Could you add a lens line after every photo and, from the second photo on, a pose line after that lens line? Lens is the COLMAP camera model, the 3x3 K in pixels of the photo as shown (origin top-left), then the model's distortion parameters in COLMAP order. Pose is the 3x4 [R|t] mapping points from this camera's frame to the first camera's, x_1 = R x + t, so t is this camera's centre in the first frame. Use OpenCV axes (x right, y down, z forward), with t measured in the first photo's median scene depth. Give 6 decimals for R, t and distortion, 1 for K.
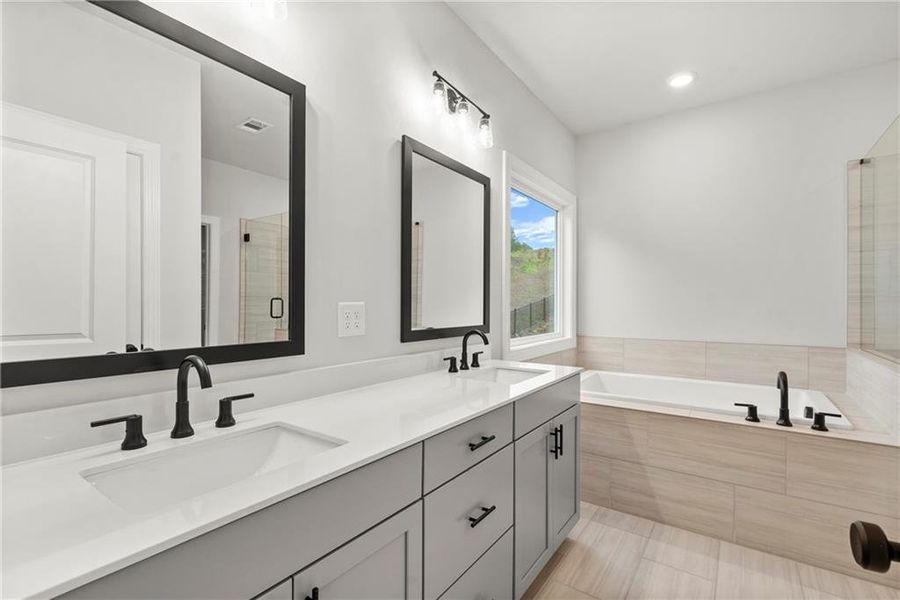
lens RADIAL K [[408.9, 0, 452.8], [0, 408.9, 302.1], [0, 0, 1]] dist [-0.000130, -0.000036]
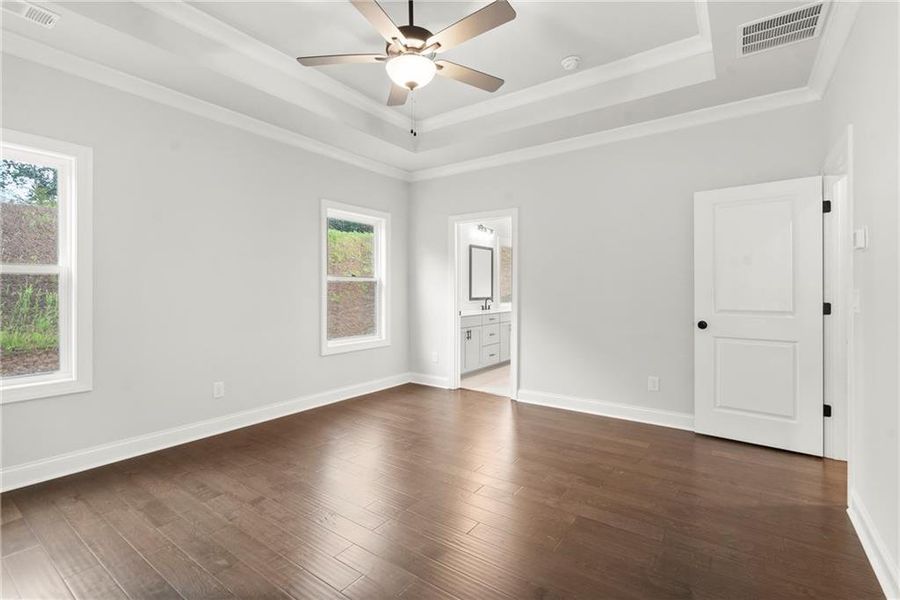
lens RADIAL K [[416.0, 0, 448.1], [0, 416.0, 292.2], [0, 0, 1]] dist [0.000011, 0.000180]
pose [[0.999941, -0.004199, -0.010031, -0.246107], [0.004231, 0.999986, 0.003105, 0.009848], [0.010018, -0.003148, 0.999945, -2.393524]]
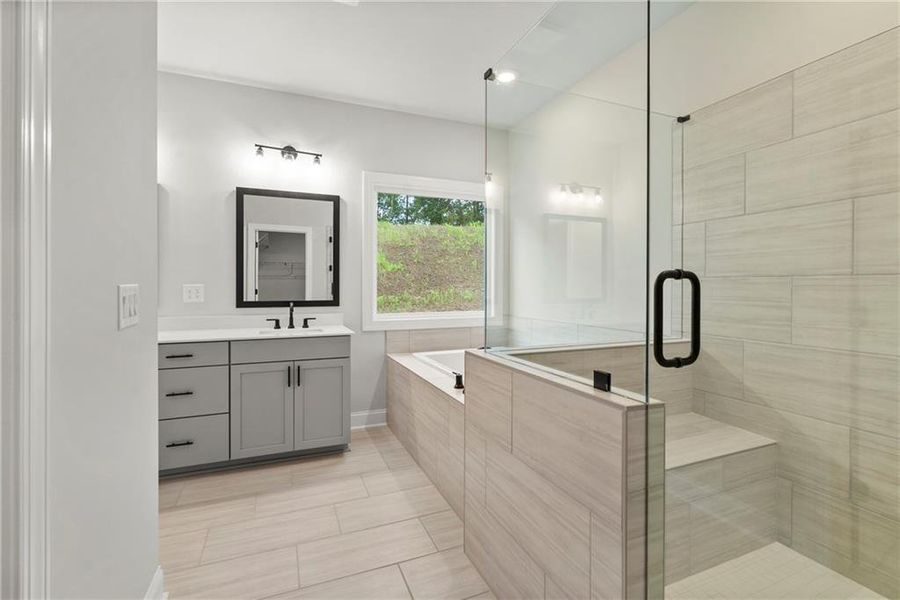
lens RADIAL K [[410.9, 0, 445.6], [0, 410.9, 282.3], [0, 0, 1]] dist [-0.001489, 0.000004]
pose [[0.845670, -0.005014, -0.533683, 1.363812], [0.002104, 0.999979, -0.006061, 0.003287], [0.533702, 0.004003, 0.845663, 0.008292]]
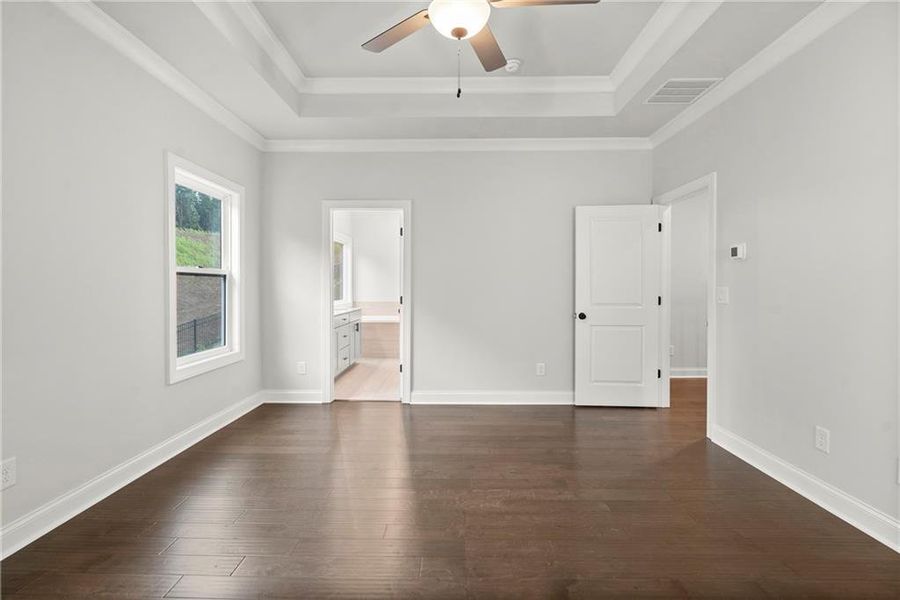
lens RADIAL K [[405.2, 0, 450.4], [0, 405.2, 294.8], [0, 0, 1]] dist [-0.004172, -0.000408]
pose [[0.824319, -0.013933, 0.565953, -0.895572], [0.004580, 0.999829, 0.017944, 0.007617], [-0.566106, -0.012200, 0.824242, -1.976767]]
